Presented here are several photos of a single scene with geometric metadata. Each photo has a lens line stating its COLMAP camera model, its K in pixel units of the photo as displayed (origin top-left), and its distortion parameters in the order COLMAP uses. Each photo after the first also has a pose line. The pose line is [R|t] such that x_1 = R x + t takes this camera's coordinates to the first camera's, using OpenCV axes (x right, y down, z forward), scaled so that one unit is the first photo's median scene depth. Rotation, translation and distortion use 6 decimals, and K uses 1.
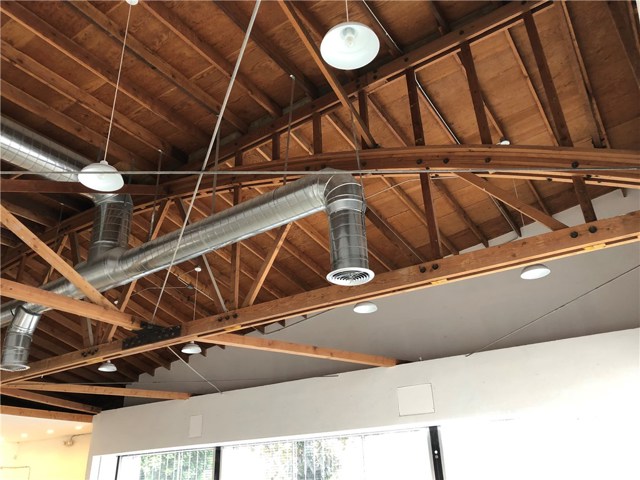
lens RADIAL K [[528.1, 0, 317.0], [0, 528.1, 232.5], [0, 0, 1]] dist [0.050436, -0.050534]
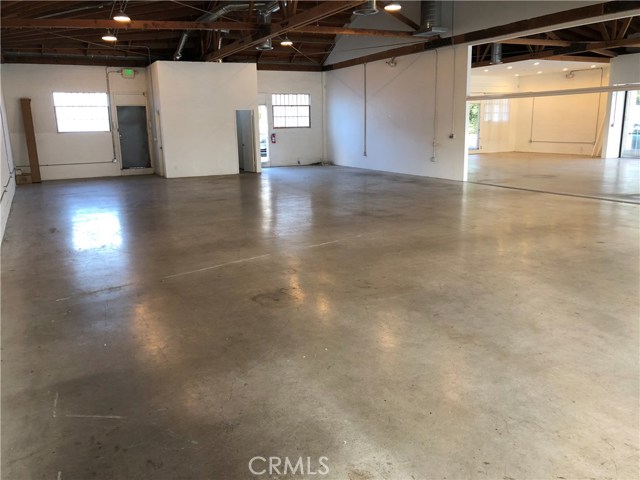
lens RADIAL K [[526.9, 0, 314.5], [0, 526.9, 235.9], [0, 0, 1]] dist [0.039580, -0.042175]
pose [[0.872447, 0.115555, -0.474851, -0.640474], [0.211068, 0.787256, 0.579377, -0.483641], [0.440779, -0.605701, 0.662449, -1.031557]]
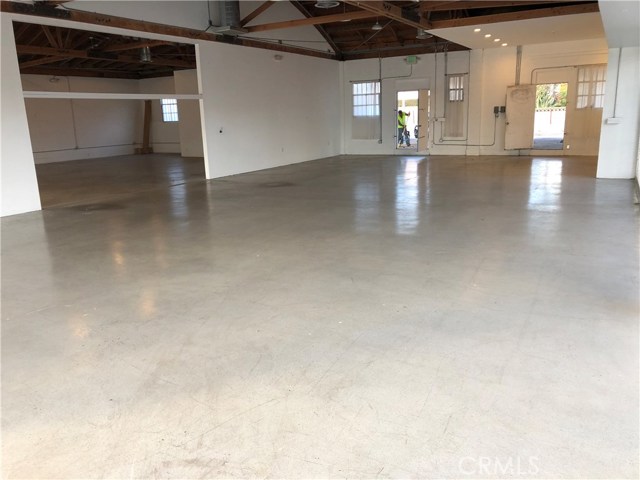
lens RADIAL K [[526.9, 0, 314.5], [0, 526.9, 235.9], [0, 0, 1]] dist [0.039580, -0.042175]
pose [[0.062342, 0.253736, -0.965262, 0.730845], [0.470502, 0.845461, 0.252632, 0.385946], [0.880194, -0.469908, -0.066676, 0.820171]]
